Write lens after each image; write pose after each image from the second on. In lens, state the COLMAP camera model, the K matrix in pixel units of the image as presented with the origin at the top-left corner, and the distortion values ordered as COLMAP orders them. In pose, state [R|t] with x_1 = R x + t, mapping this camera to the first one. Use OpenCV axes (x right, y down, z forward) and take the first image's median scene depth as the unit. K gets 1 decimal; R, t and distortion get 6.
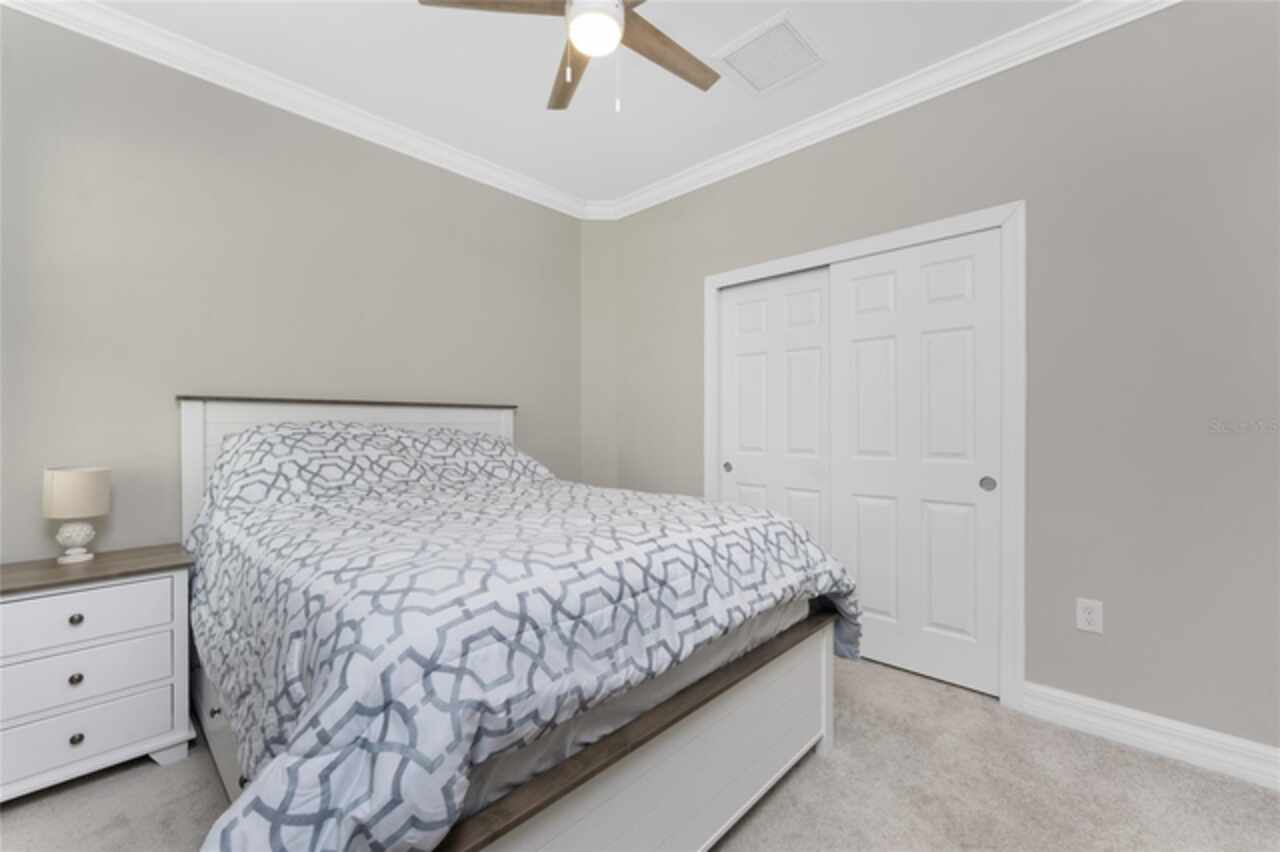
lens RADIAL K [[518.2, 0, 645.8], [0, 518.2, 428.4], [0, 0, 1]] dist [0.001604, 0.000631]
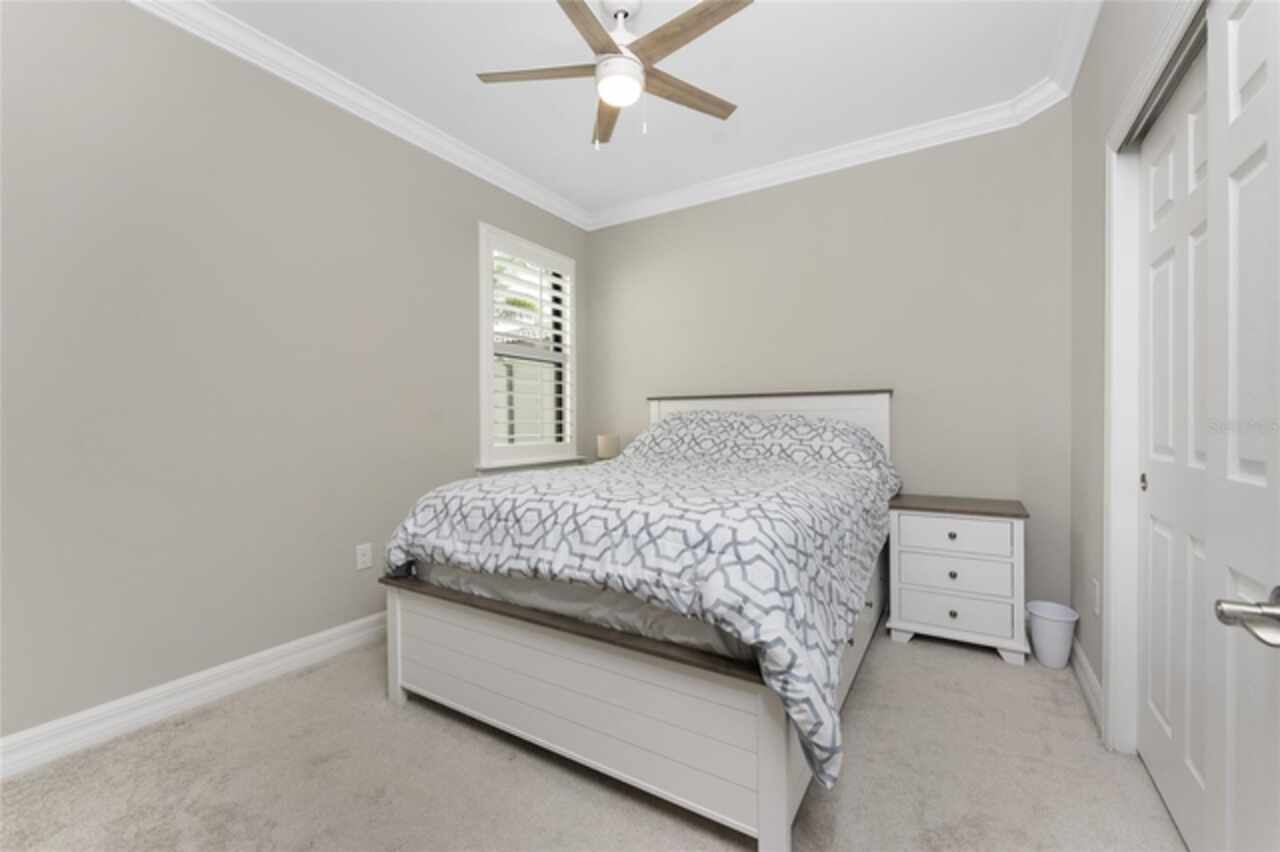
lens RADIAL K [[518.2, 0, 643.9], [0, 518.2, 423.0], [0, 0, 1]] dist [0.001604, 0.000631]
pose [[0.216458, 0.004468, -0.976282, 1.459120], [0.001568, 0.999987, 0.004924, 0.026765], [0.976291, -0.002596, 0.216448, 1.016664]]
